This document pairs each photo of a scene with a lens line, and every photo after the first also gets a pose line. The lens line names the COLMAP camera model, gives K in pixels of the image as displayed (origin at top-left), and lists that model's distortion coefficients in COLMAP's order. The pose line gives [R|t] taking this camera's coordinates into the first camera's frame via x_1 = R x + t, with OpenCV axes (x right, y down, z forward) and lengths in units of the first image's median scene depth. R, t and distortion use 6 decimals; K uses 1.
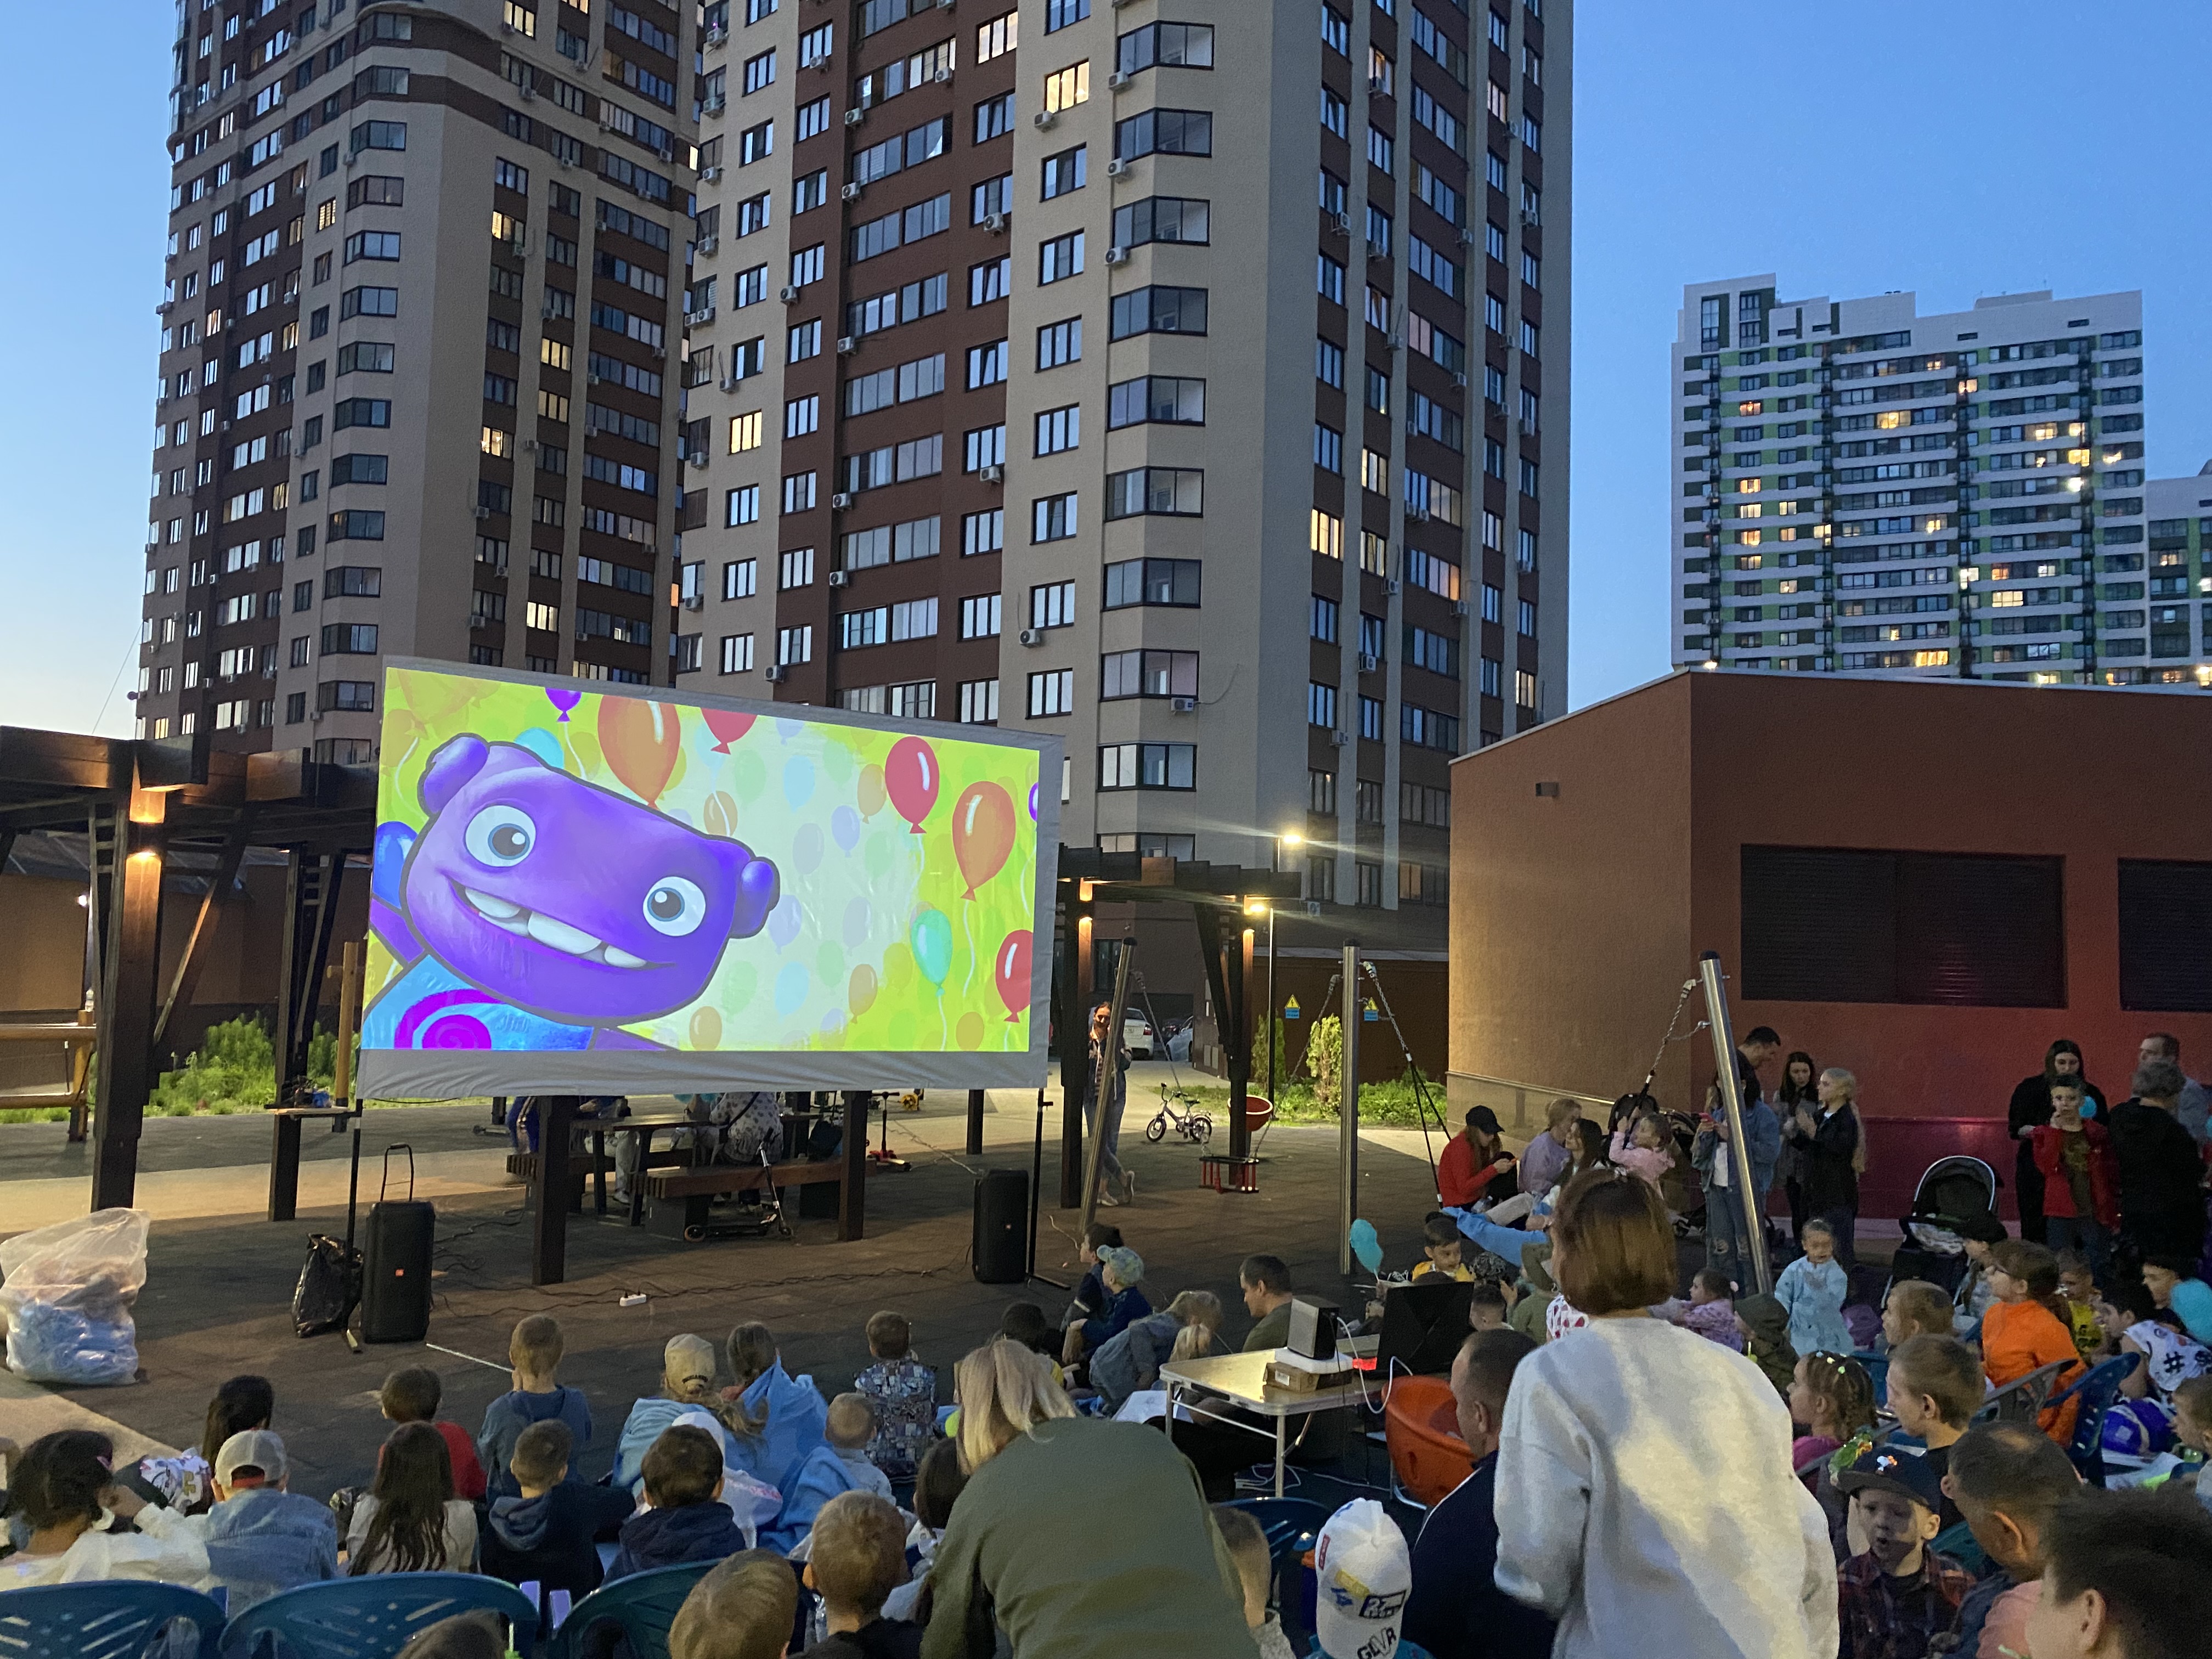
lens RADIAL K [[1696.5, 0, 1101.7], [0, 1696.5, 838.3], [0, 0, 1]] dist [0.038033, -0.041810]
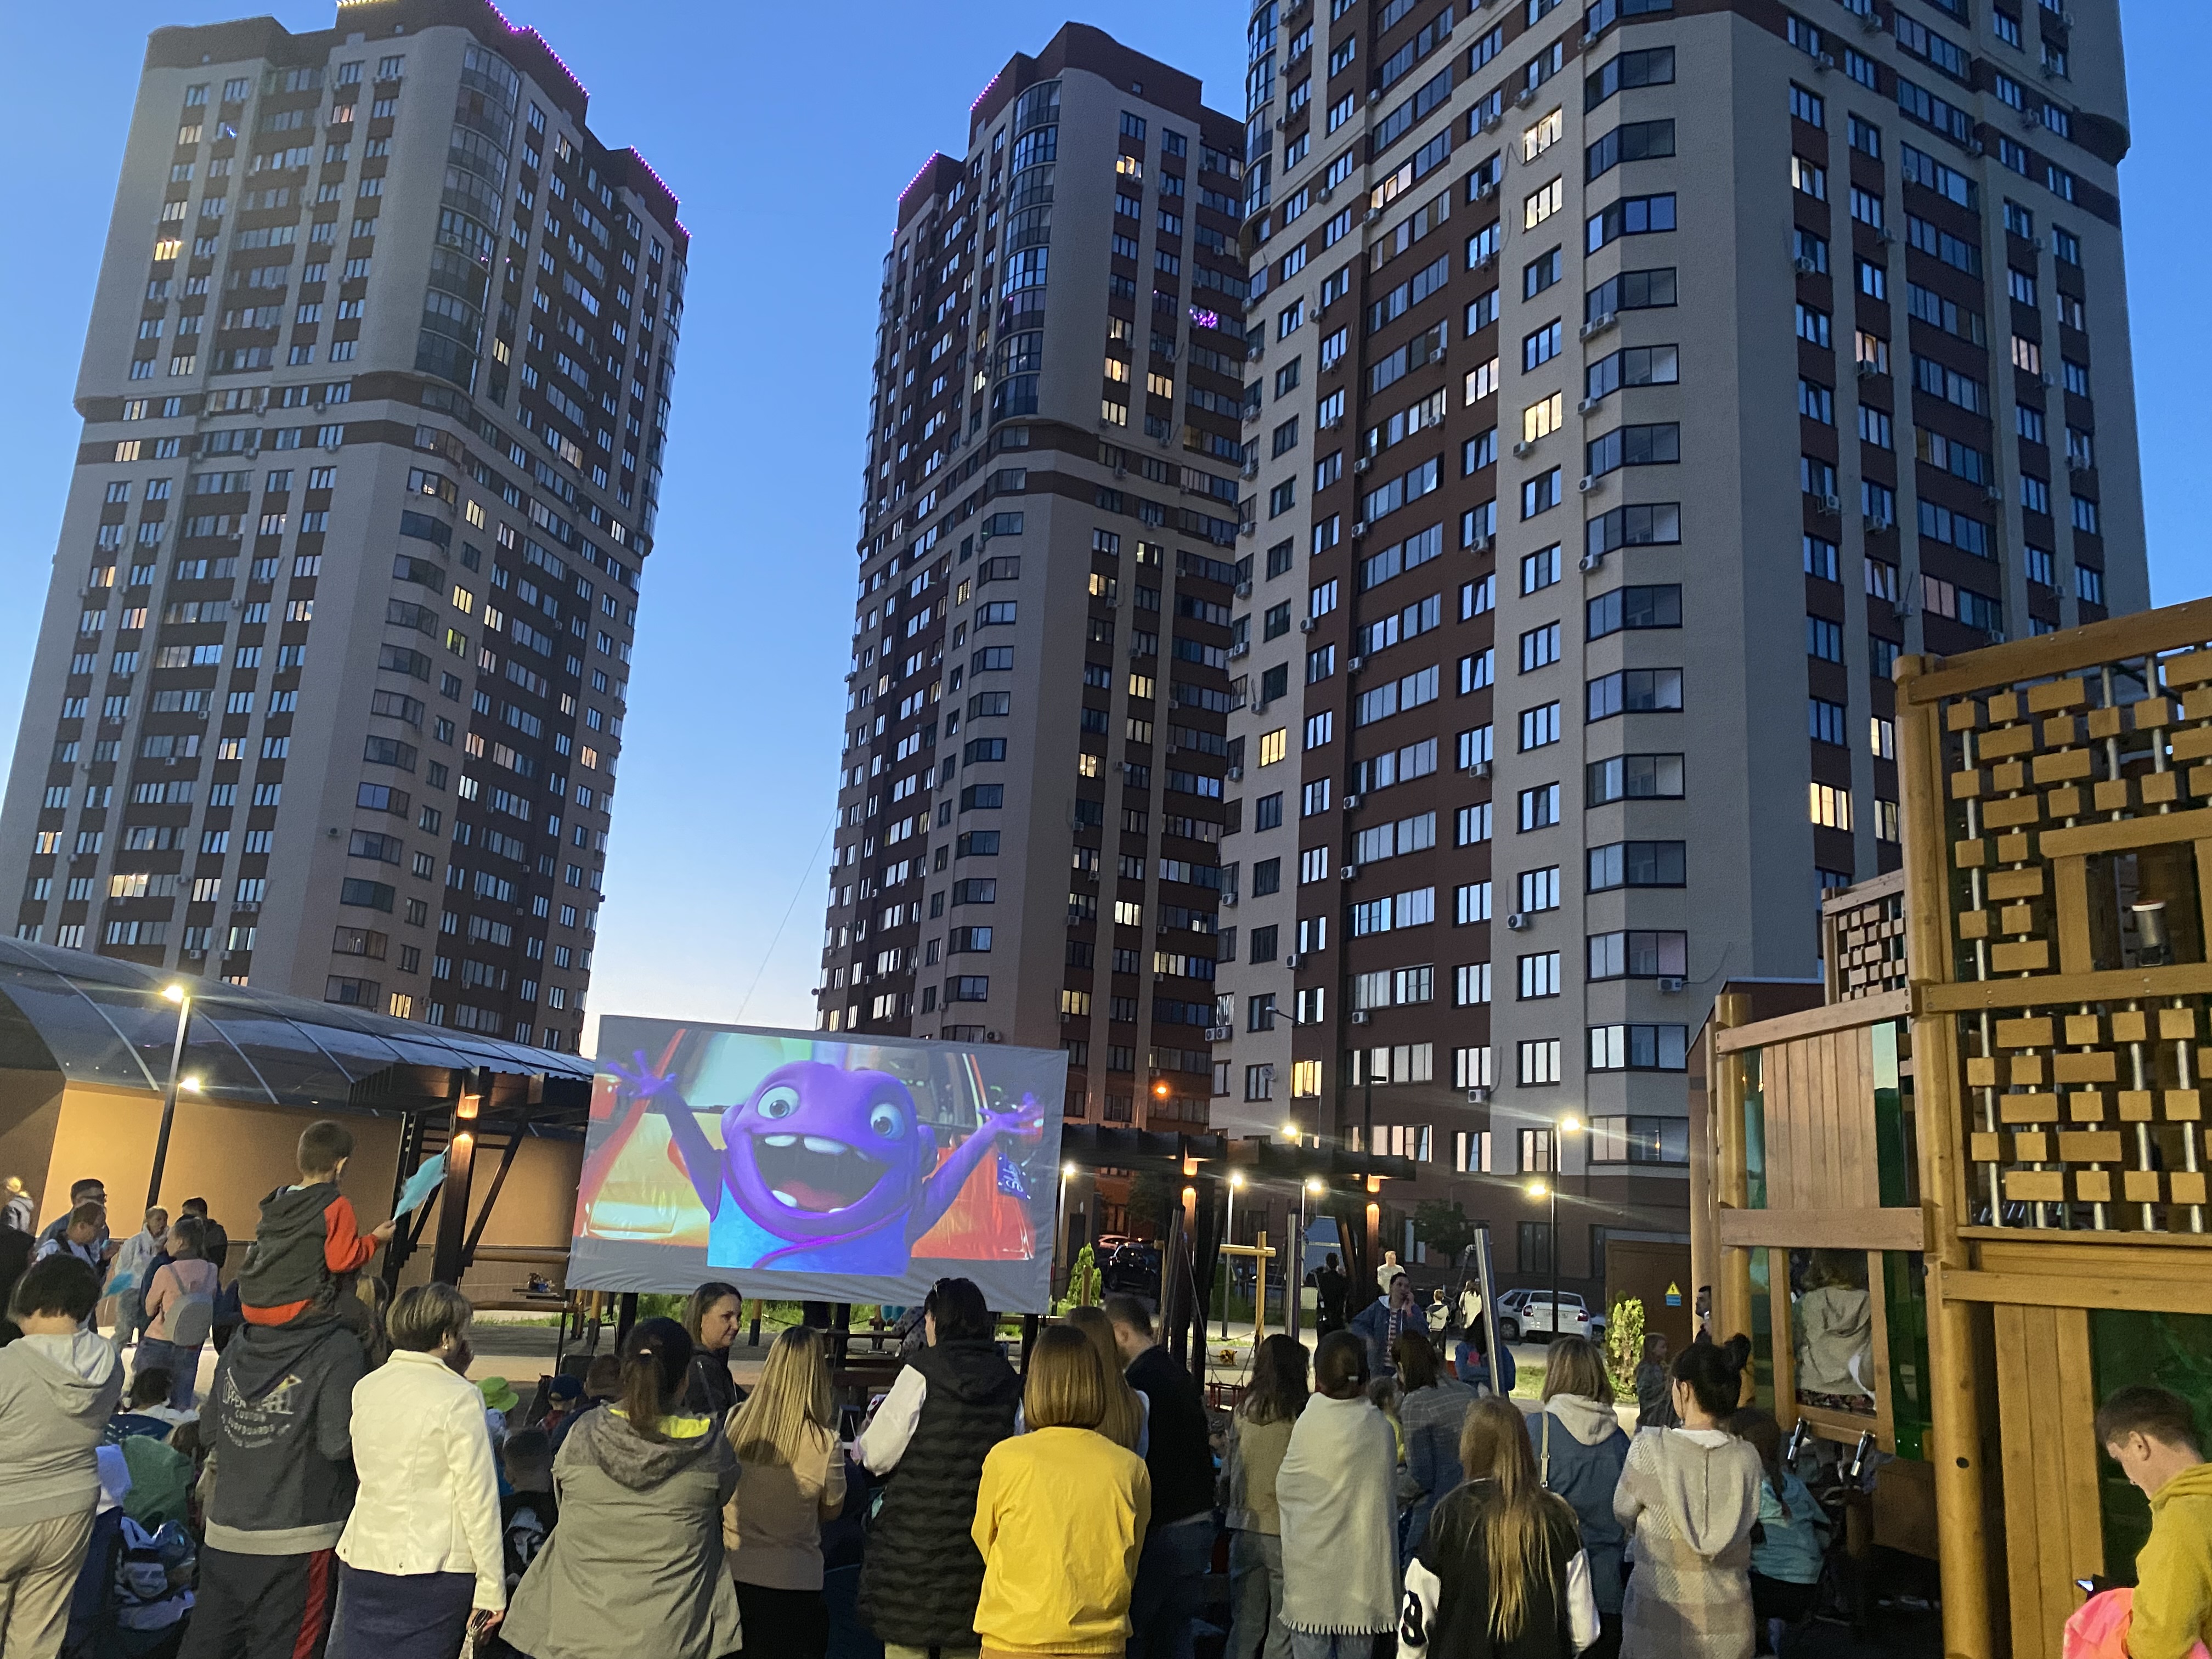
lens RADIAL K [[1696.5, 0, 1123.6], [0, 1696.5, 849.8], [0, 0, 1]] dist [0.038033, -0.041810]
pose [[0.929863, -0.050547, -0.364417, 0.104243], [-0.005337, 0.988559, -0.150738, -0.003251], [0.367867, 0.142110, 0.918955, -0.050525]]
